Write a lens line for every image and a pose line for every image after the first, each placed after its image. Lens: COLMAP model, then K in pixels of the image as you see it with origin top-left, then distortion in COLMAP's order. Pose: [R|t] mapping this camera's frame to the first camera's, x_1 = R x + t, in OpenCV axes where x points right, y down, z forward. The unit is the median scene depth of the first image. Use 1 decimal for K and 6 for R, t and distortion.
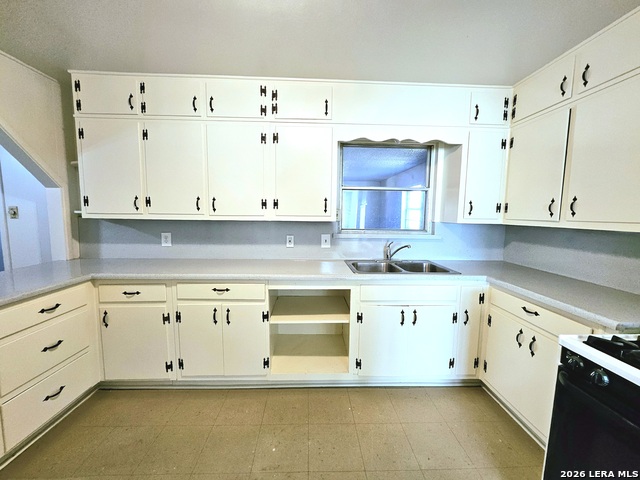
lens RADIAL K [[250.1, 0, 319.2], [0, 250.1, 237.0], [0, 0, 1]] dist [-0.000707, -0.000144]
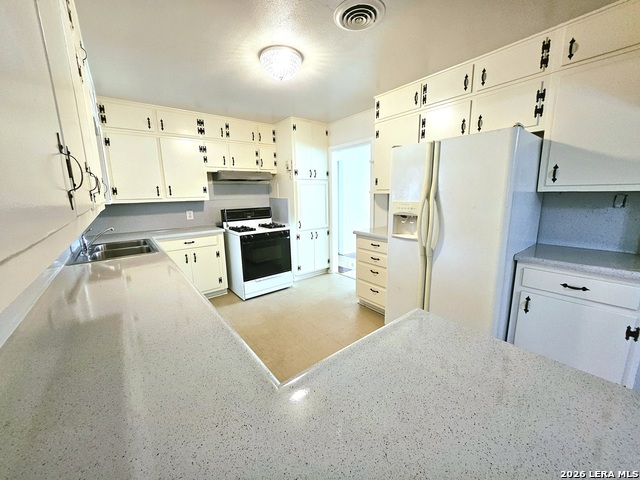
lens RADIAL K [[250.1, 0, 319.2], [0, 250.1, 237.0], [0, 0, 1]] dist [-0.000707, -0.000144]
pose [[-0.587786, -0.143471, 0.796193, -1.060354], [0.090060, 0.966429, 0.240633, -0.108064], [-0.803988, 0.213146, -0.555133, 0.968619]]
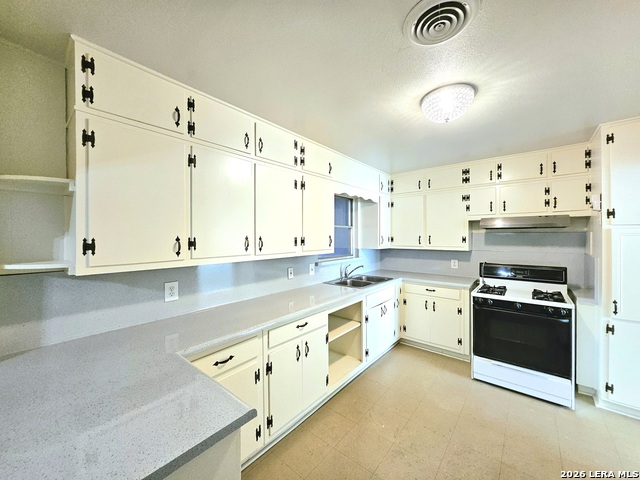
lens RADIAL K [[250.1, 0, 319.2], [0, 250.1, 237.0], [0, 0, 1]] dist [-0.000707, -0.000144]
pose [[0.670367, -0.018257, 0.741805, -1.013617], [0.082695, 0.995308, -0.050234, -0.091263], [-0.737407, 0.095019, 0.668731, 0.185409]]
